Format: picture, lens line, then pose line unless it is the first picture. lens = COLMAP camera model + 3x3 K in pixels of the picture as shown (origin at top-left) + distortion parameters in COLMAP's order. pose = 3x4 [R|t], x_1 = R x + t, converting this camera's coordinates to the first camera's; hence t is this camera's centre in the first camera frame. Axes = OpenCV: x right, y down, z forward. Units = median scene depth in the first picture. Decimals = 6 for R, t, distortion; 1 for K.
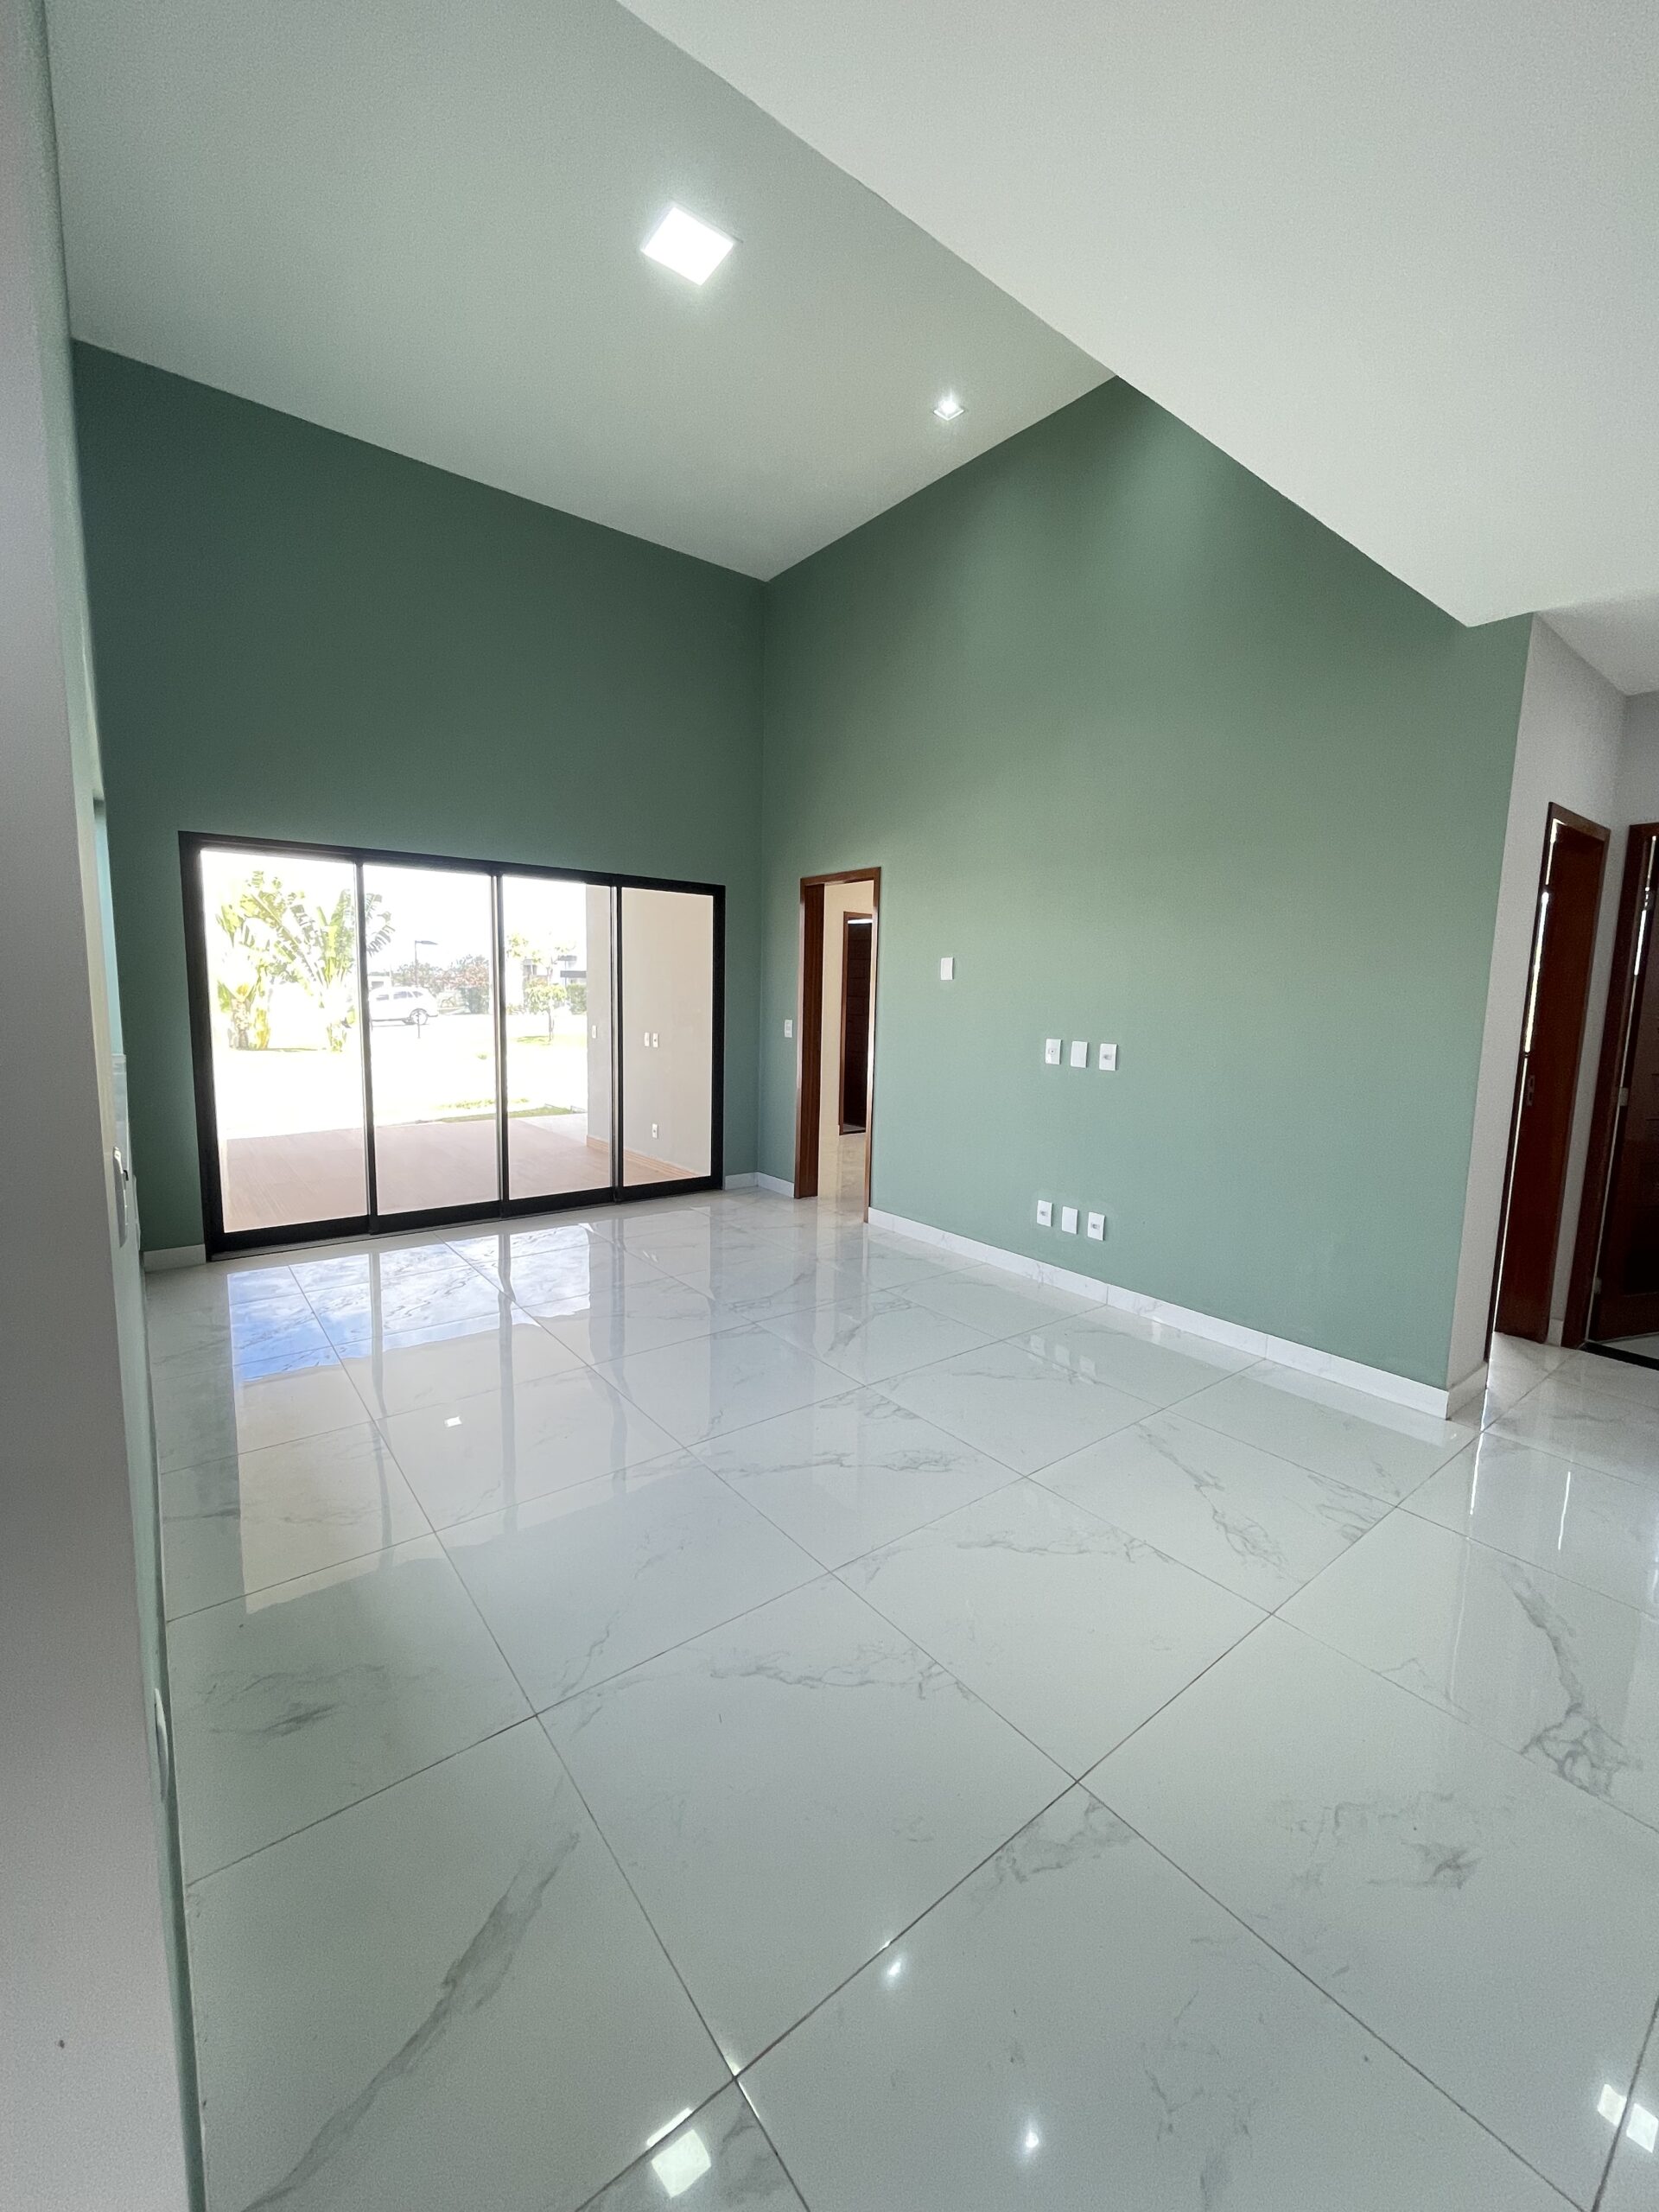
lens RADIAL K [[895.3, 0, 813.9], [0, 895.3, 1108.6], [0, 0, 1]] dist [0.008832, -0.000321]
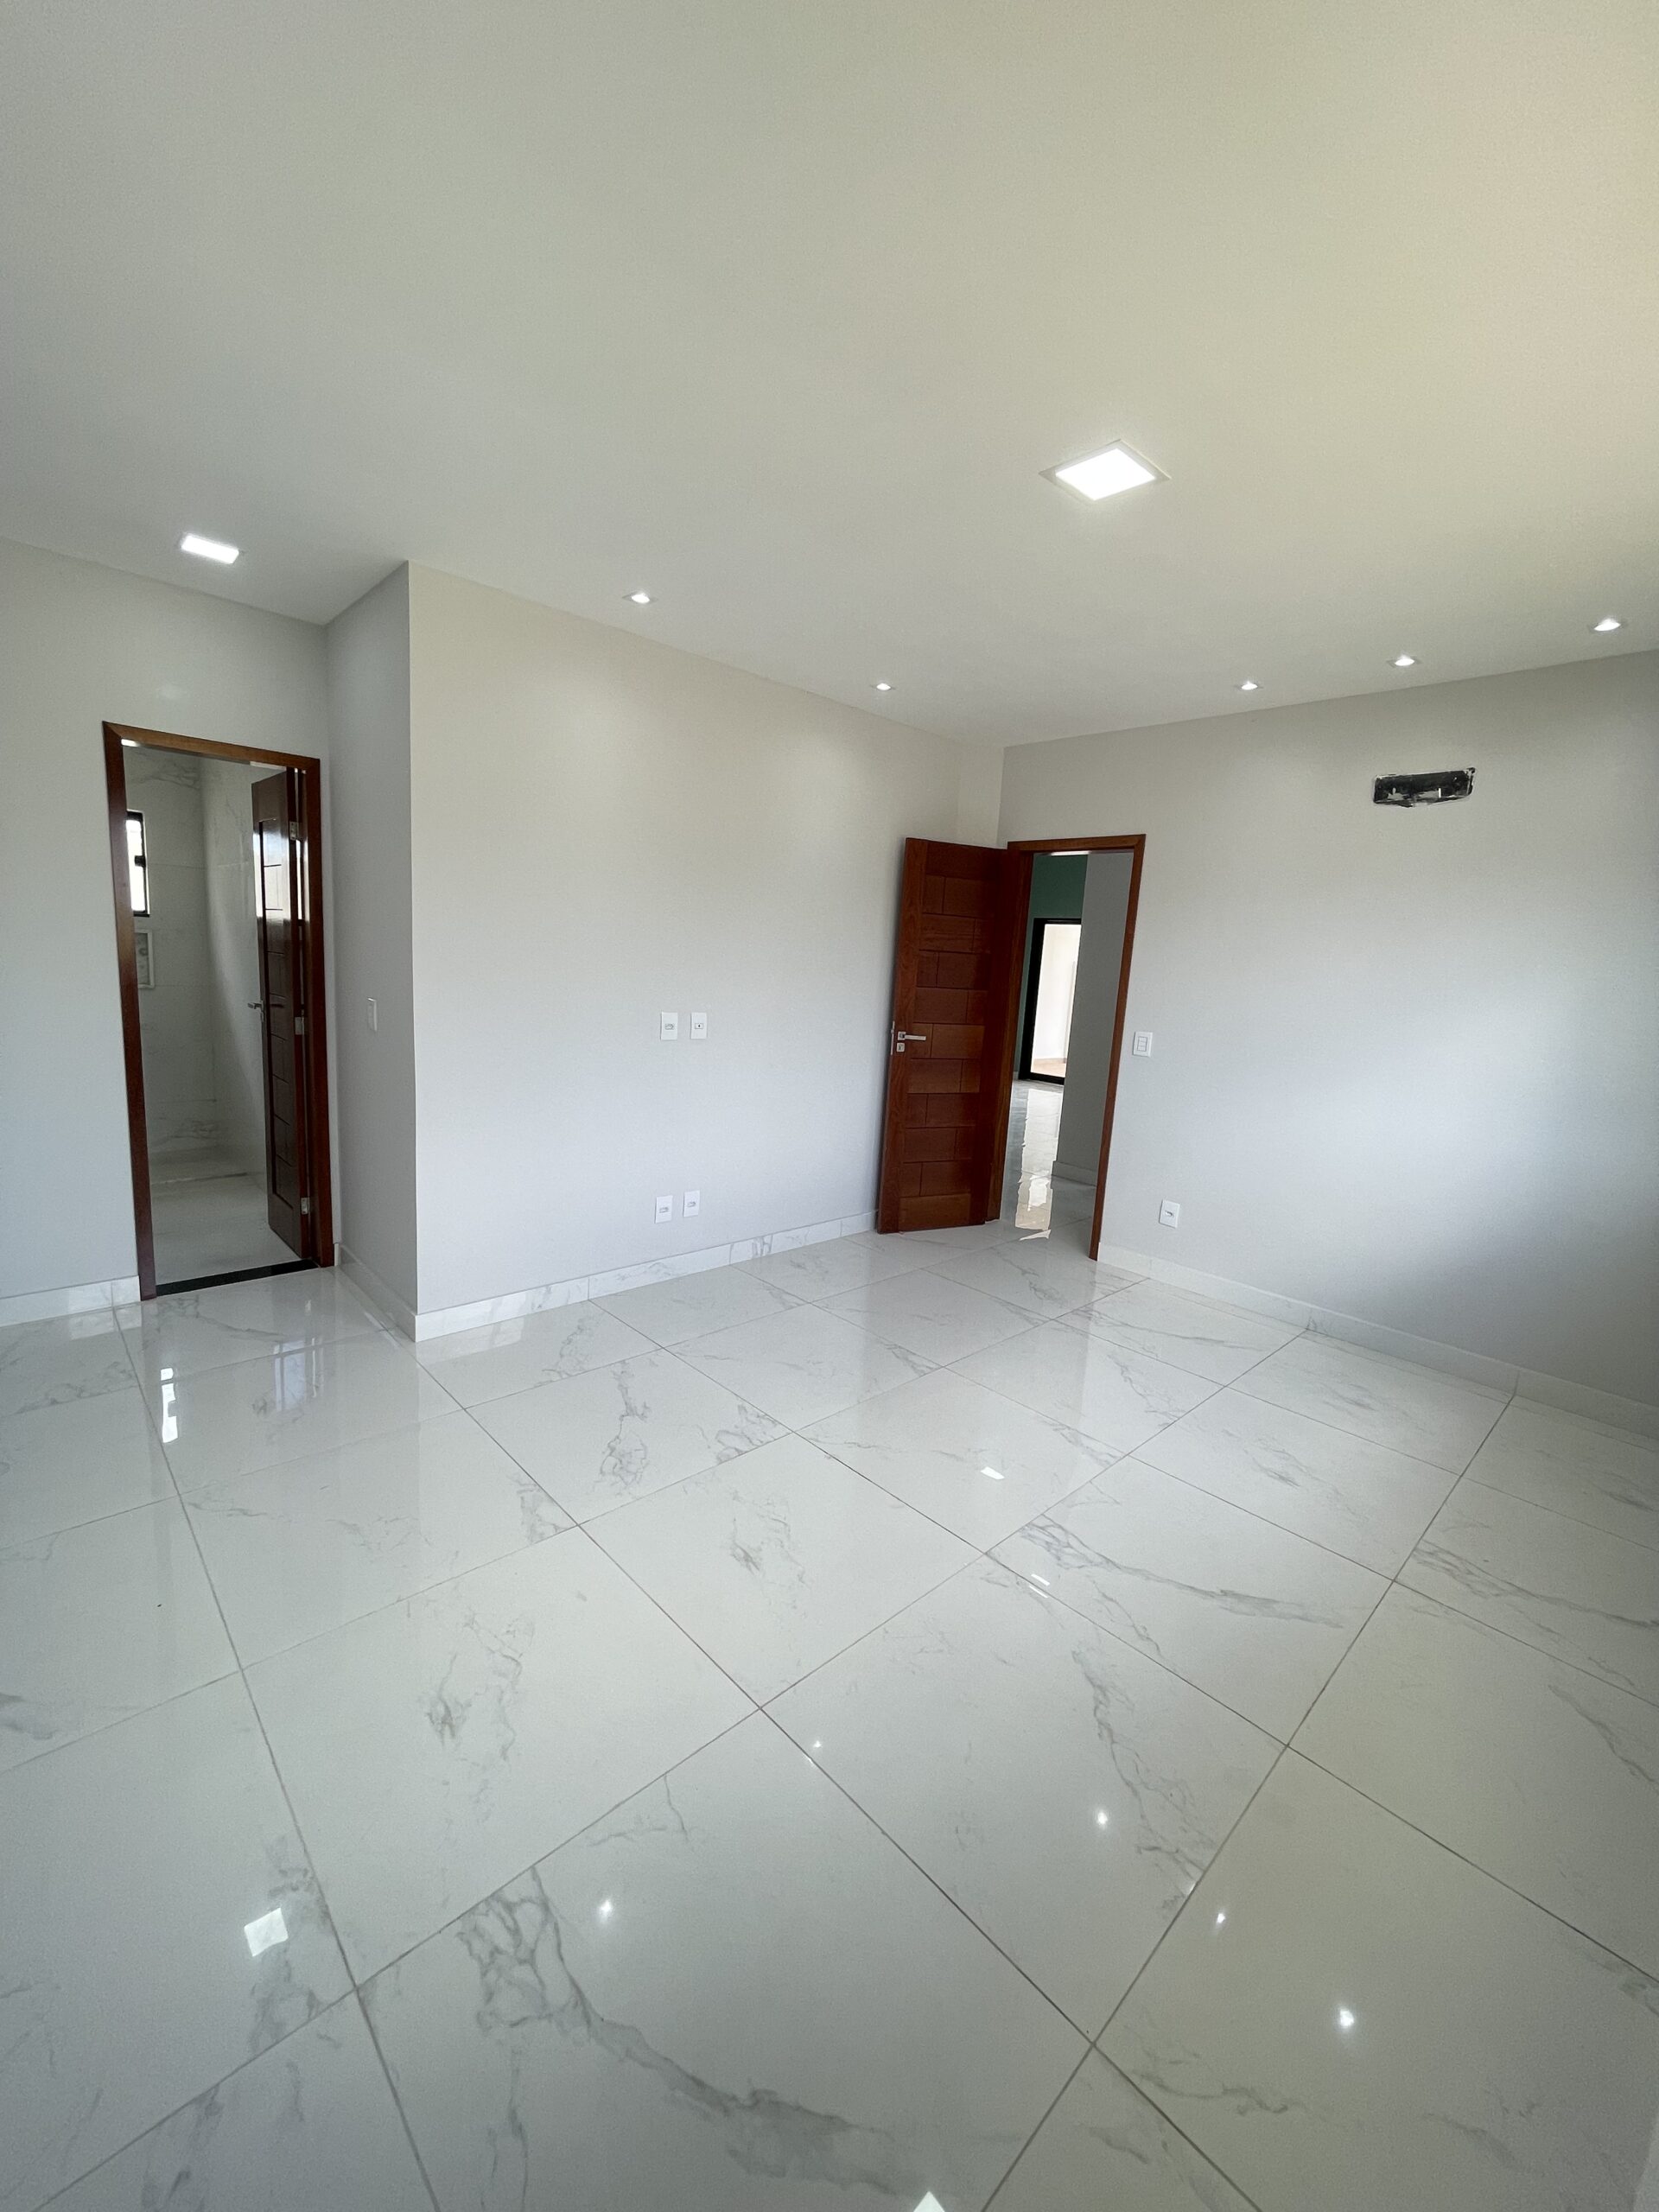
lens RADIAL K [[895.3, 0, 826.9], [0, 895.3, 1110.0], [0, 0, 1]] dist [0.008832, -0.000321]
pose [[0.101156, 0.140236, -0.984937, 1.710191], [-0.181892, 0.975935, 0.120274, -0.109288], [0.978102, 0.166985, 0.124229, 1.177056]]
